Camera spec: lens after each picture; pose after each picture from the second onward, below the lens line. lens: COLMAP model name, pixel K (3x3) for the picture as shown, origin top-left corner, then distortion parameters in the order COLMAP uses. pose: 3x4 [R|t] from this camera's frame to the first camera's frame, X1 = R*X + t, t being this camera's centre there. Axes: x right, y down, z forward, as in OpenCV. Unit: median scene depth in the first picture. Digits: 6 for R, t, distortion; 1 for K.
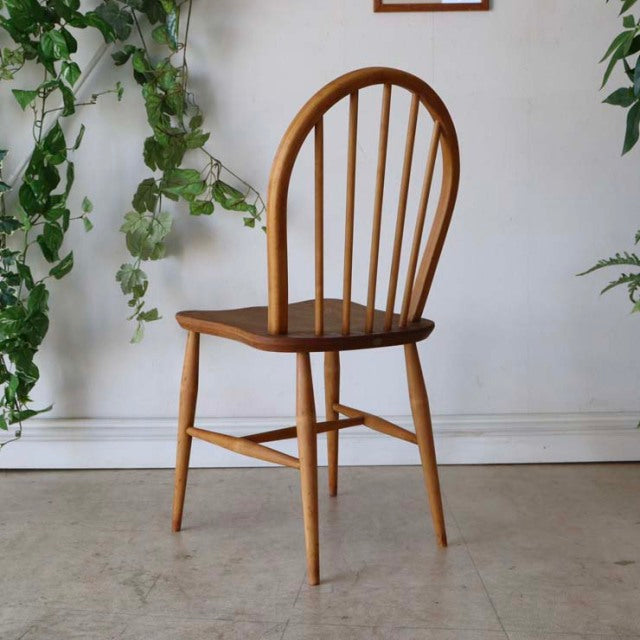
lens RADIAL K [[1134.2, 0, 312.2], [0, 1134.2, 320.0], [0, 0, 1]] dist [-0.010762, 0.000000]
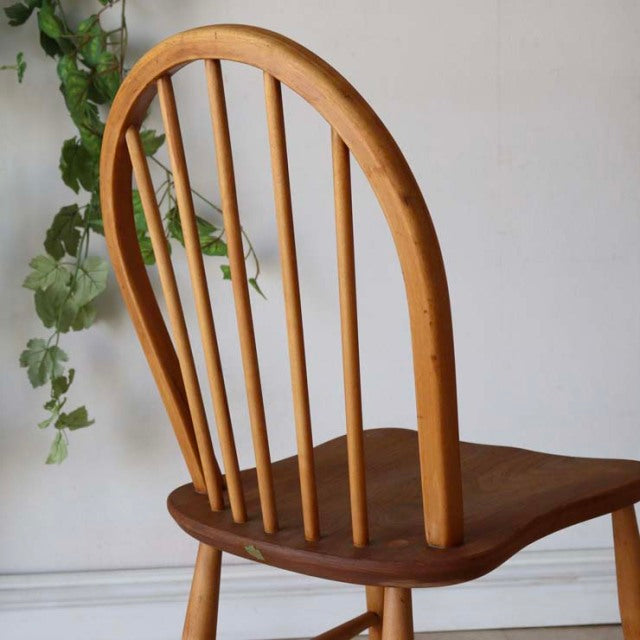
lens RADIAL K [[1377.8, 0, 316.4], [0, 1377.8, 325.4], [0, 0, 1]] dist [0.100174, 0.000000]
pose [[0.995984, -0.016708, 0.087953, -0.075498], [0.015564, 0.999785, 0.013671, -0.065899], [-0.088163, -0.012247, 0.996031, 0.211851]]
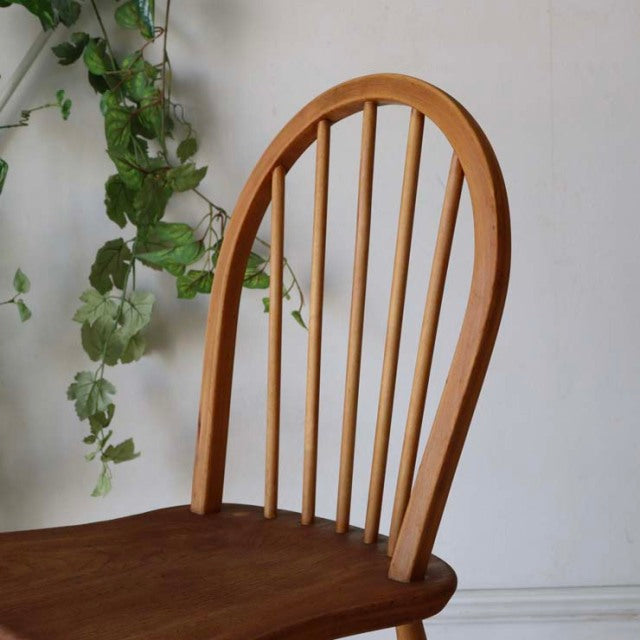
lens RADIAL K [[1134.2, 0, 314.3], [0, 1134.2, 317.1], [0, 0, 1]] dist [-0.010762, 0.000000]
pose [[0.999318, -0.019202, -0.031554, -0.011566], [0.019383, 0.999797, 0.005457, -0.082410], [0.031443, -0.006065, 0.999487, 0.362268]]
